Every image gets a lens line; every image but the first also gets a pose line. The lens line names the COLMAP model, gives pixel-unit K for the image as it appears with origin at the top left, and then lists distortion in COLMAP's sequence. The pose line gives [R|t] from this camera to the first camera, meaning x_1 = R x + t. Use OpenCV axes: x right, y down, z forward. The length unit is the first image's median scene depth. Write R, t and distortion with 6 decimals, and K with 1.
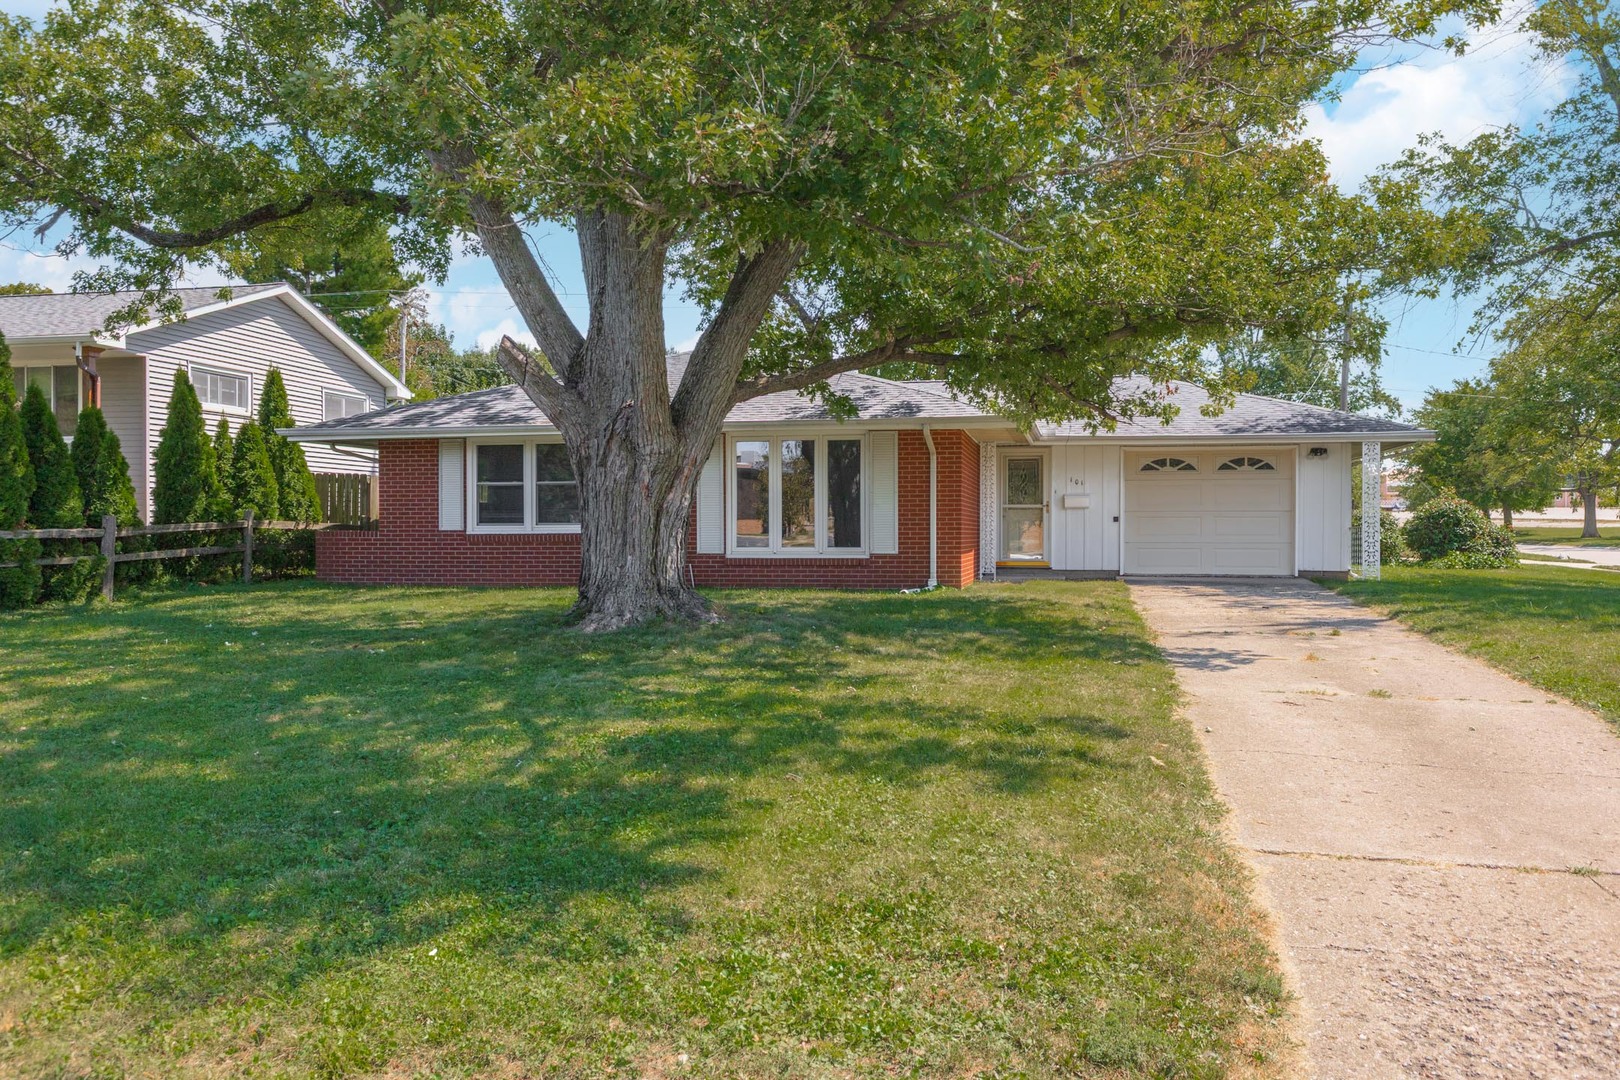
lens RADIAL K [[1446.3, 0, 810.0], [0, 1446.3, 540.0], [0, 0, 1]] dist [0.062893, 0.000263]
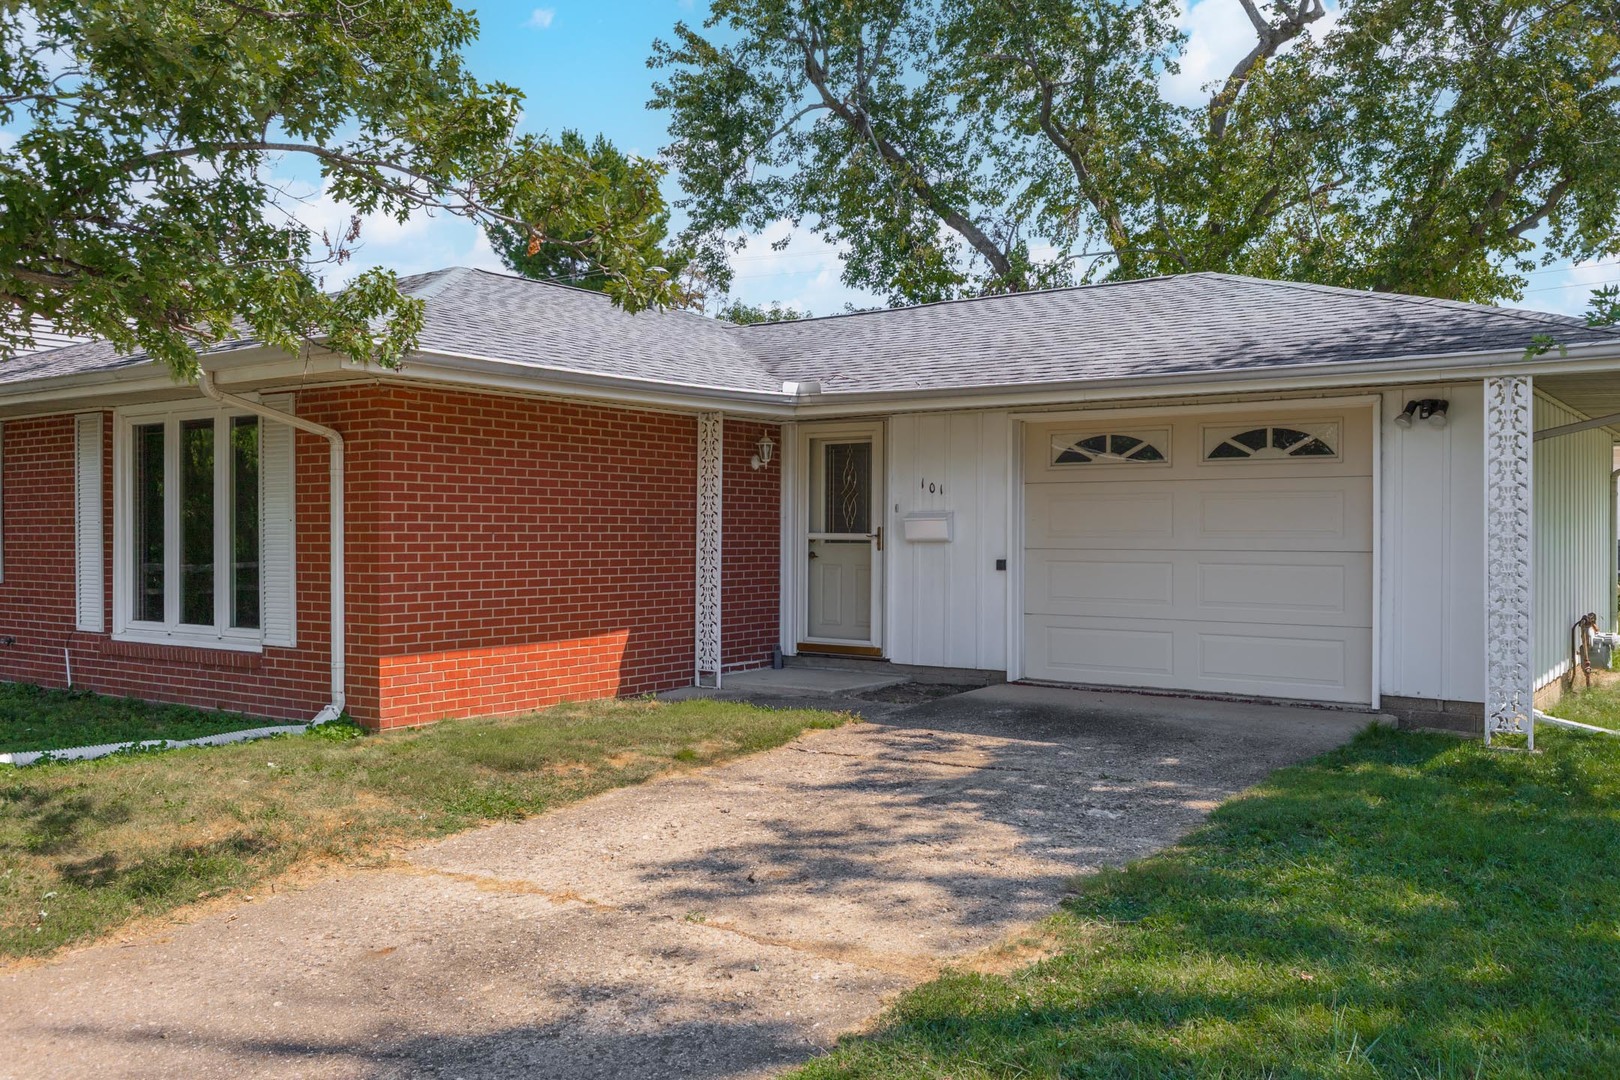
lens RADIAL K [[1393.8, 0, 810.0], [0, 1393.8, 540.0], [0, 0, 1]] dist [0.067946, 0.000465]
pose [[0.899941, 0.003597, -0.435997, 0.372035], [-0.001971, 0.999989, 0.004182, -0.025506], [0.436007, -0.002904, 0.899938, 0.577688]]
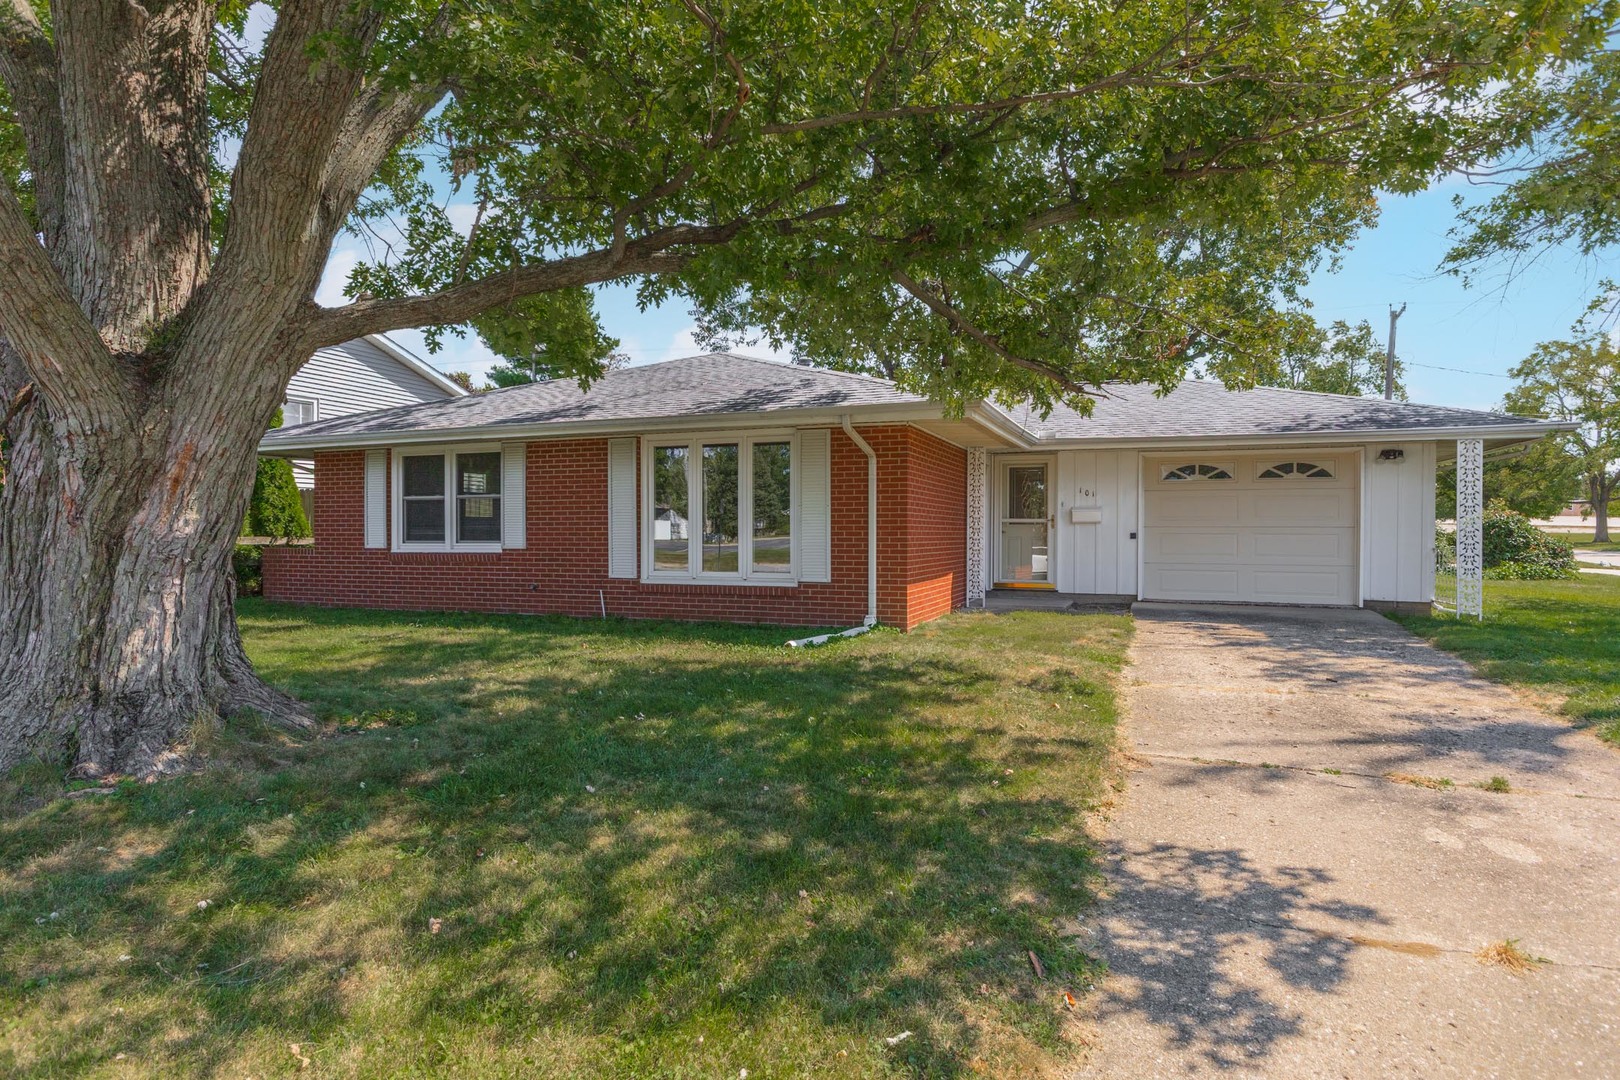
lens RADIAL K [[928.9, 0, 810.0], [0, 928.9, 540.0], [0, 0, 1]] dist [0.020702, -0.000353]
pose [[0.984018, 0.003313, -0.178040, 0.124987], [-0.002643, 0.999989, 0.003999, -0.014229], [0.178051, -0.003464, 0.984015, 0.435264]]
